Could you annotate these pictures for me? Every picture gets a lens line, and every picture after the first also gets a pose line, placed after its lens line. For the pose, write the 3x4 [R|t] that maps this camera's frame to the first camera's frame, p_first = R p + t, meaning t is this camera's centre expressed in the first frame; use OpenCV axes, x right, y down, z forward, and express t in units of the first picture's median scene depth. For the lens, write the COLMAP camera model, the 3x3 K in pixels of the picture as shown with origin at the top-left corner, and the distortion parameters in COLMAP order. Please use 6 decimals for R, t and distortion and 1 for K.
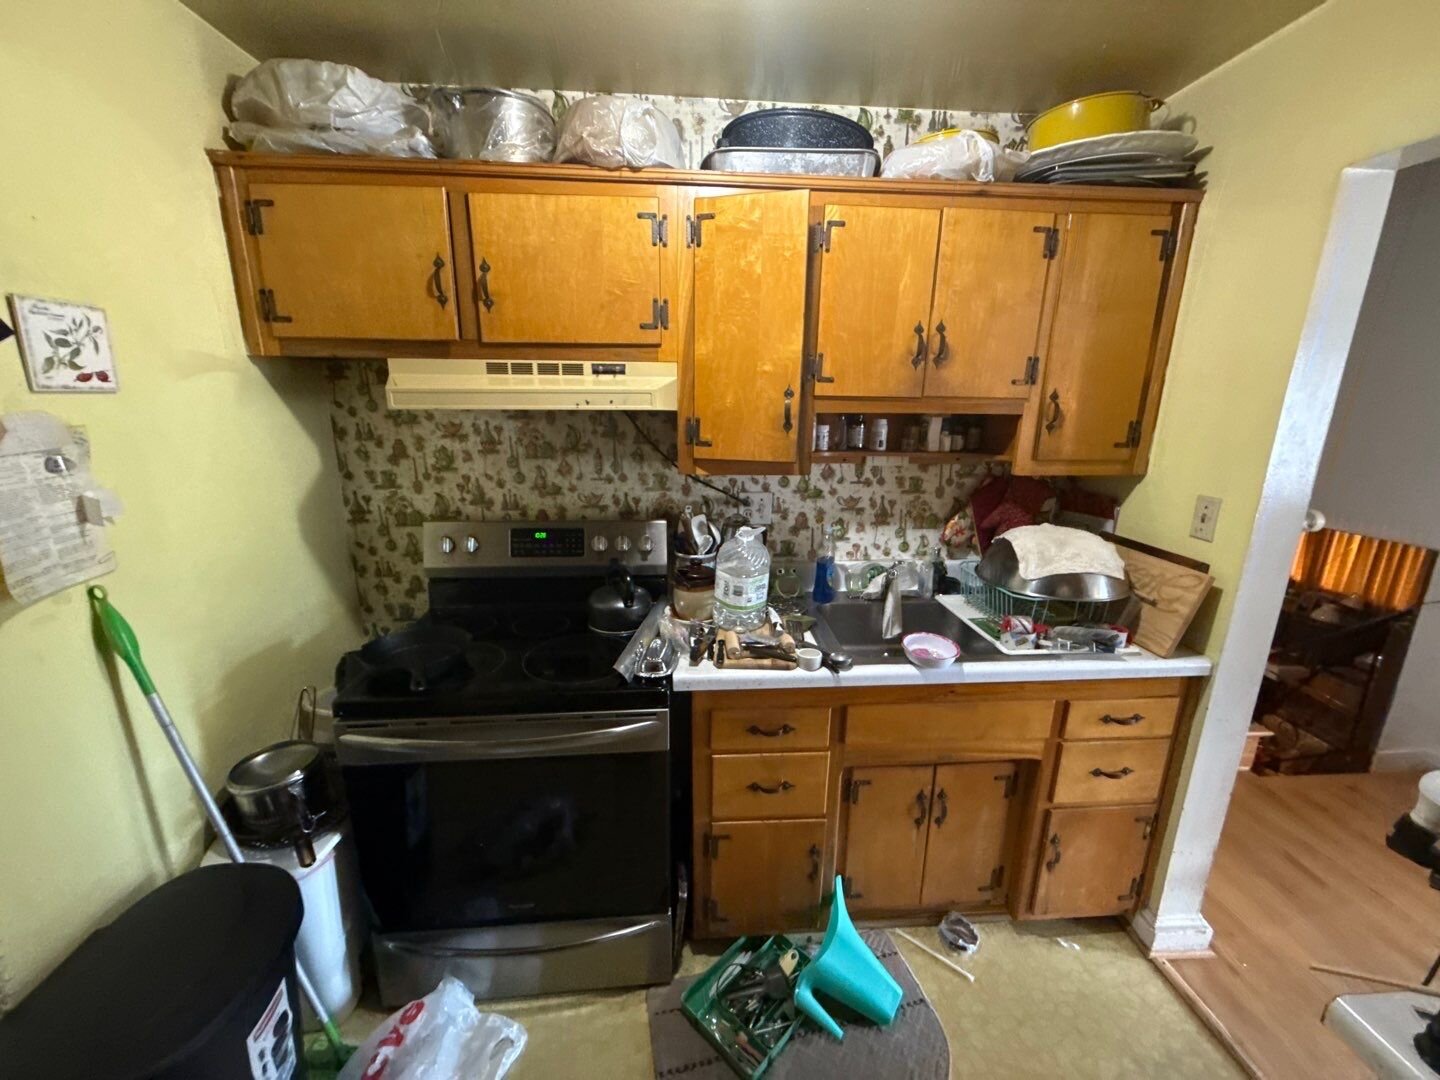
lens RADIAL K [[572.2, 0, 717.2], [0, 572.2, 538.4], [0, 0, 1]] dist [0.001997, -0.001268]
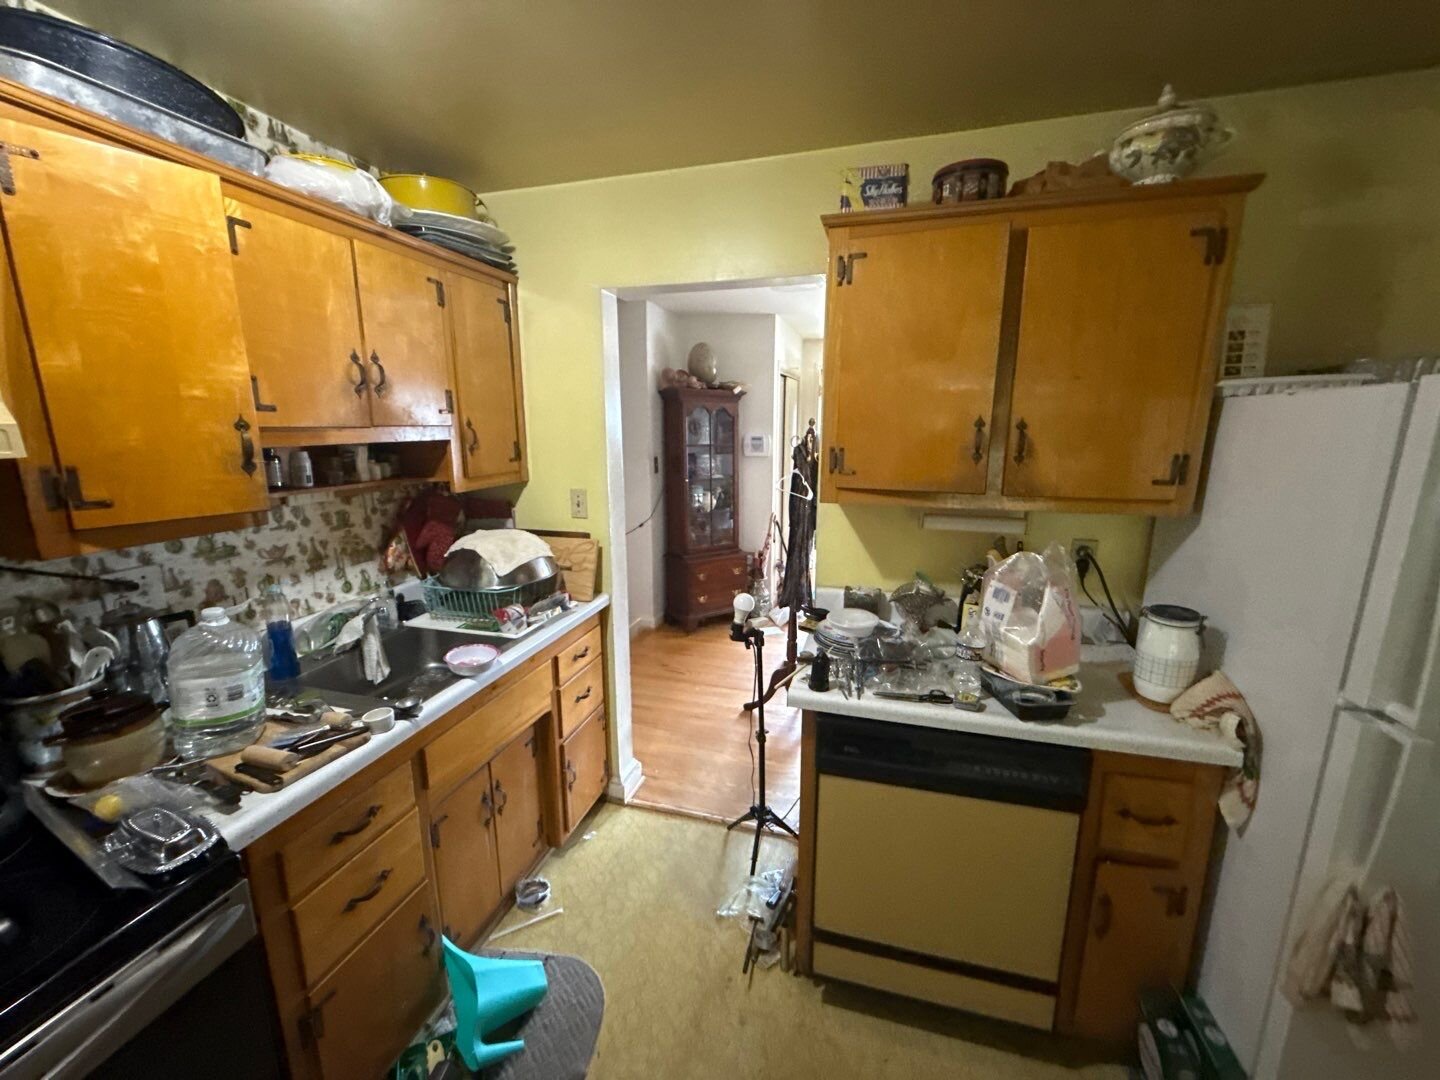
lens RADIAL K [[572.2, 0, 718.9], [0, 572.2, 539.6], [0, 0, 1]] dist [0.001997, -0.001268]
pose [[0.346132, -0.201942, 0.916194, -0.380948], [0.233652, 0.964345, 0.124283, -0.044044], [-0.908625, 0.171053, 0.380975, 0.122288]]
